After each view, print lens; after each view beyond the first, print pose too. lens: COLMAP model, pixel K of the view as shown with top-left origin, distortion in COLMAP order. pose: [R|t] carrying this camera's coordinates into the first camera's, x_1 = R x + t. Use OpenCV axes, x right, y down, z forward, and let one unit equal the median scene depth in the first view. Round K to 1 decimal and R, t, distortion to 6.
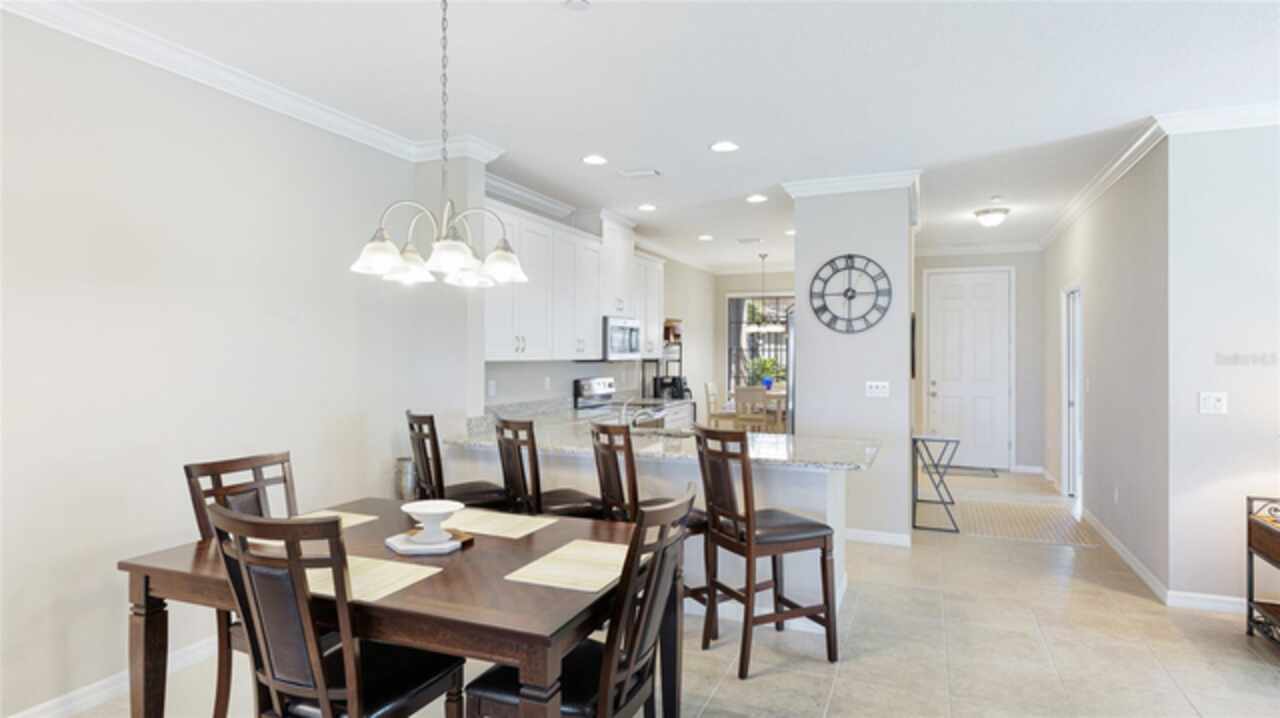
lens RADIAL K [[689.7, 0, 649.0], [0, 689.7, 356.1], [0, 0, 1]] dist [0.001730, 0.000467]
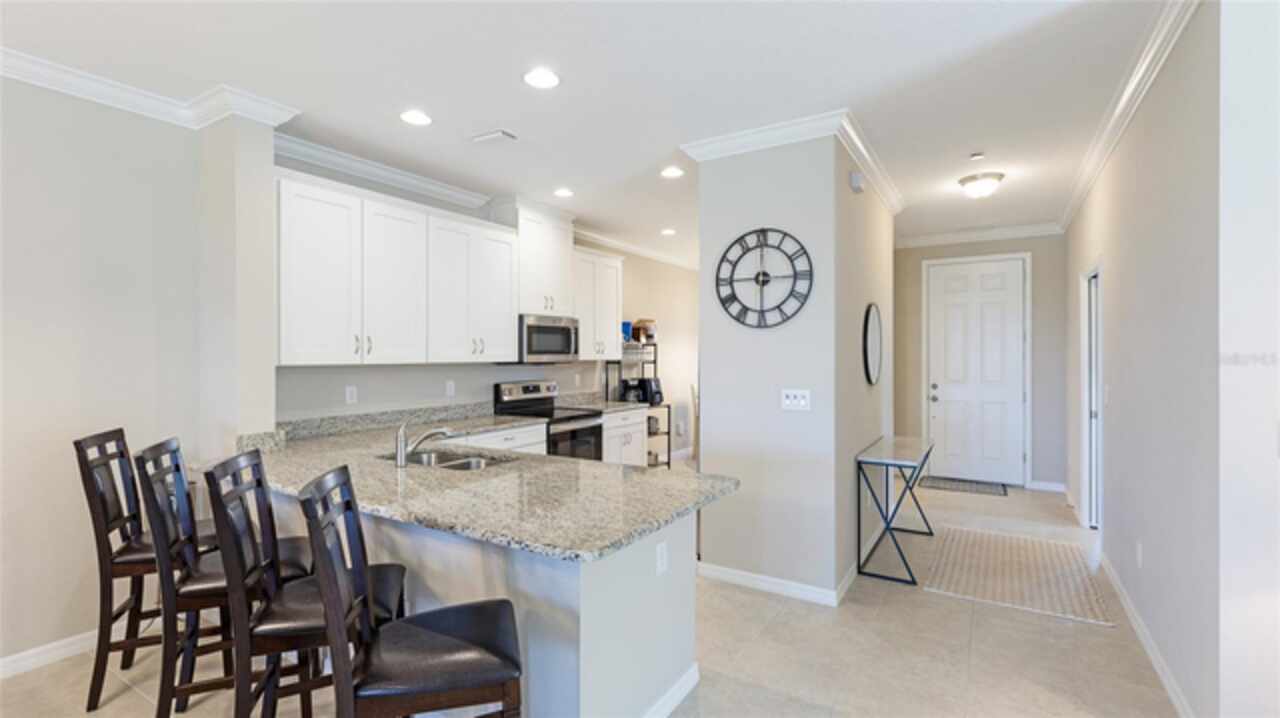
lens RADIAL K [[575.4, 0, 640.0], [0, 575.4, 359.0], [0, 0, 1]] dist [0.001657, -0.000024]
pose [[0.986847, -0.003574, -0.161615, 0.253242], [0.004199, 0.999985, 0.003531, -0.000863], [0.161600, -0.004163, 0.986848, 0.319337]]
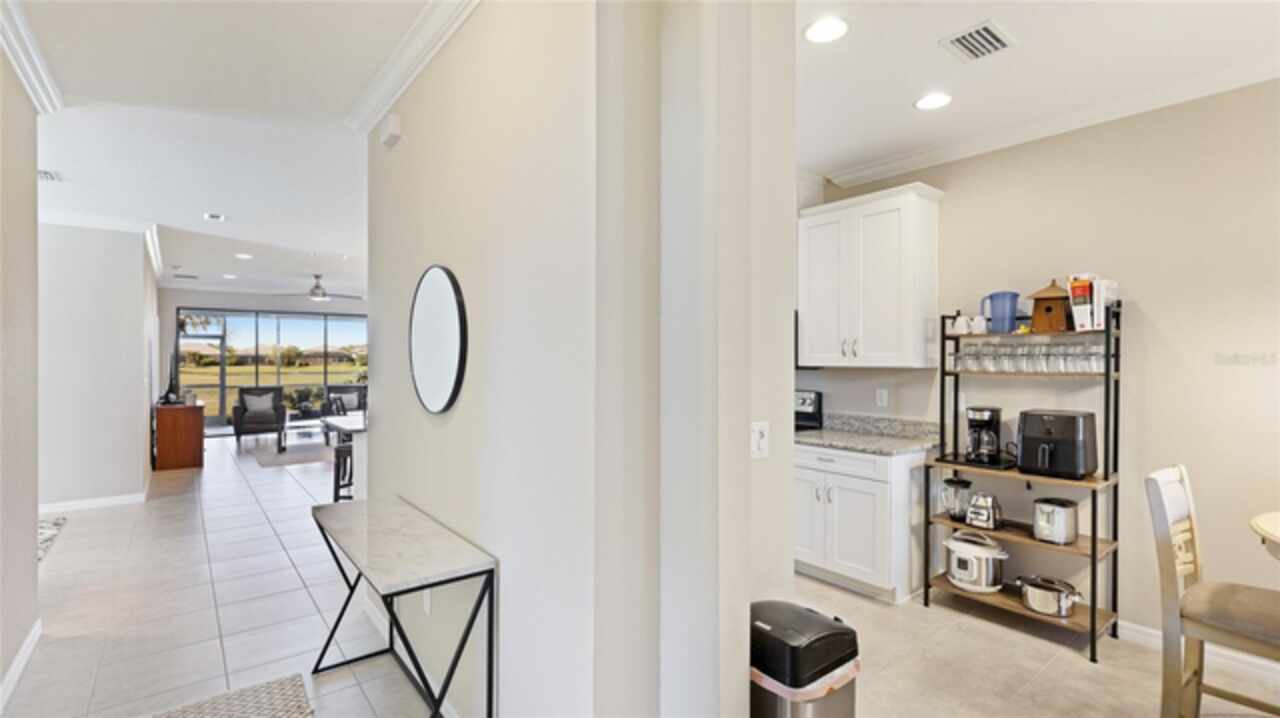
lens RADIAL K [[575.4, 0, 640.0], [0, 575.4, 359.0], [0, 0, 1]] dist [0.001657, -0.000024]
pose [[-0.488960, -0.002952, -0.872301, 0.743345], [-0.003458, 0.999993, -0.001445, -0.001576], [0.872299, 0.002310, -0.488967, 1.495829]]
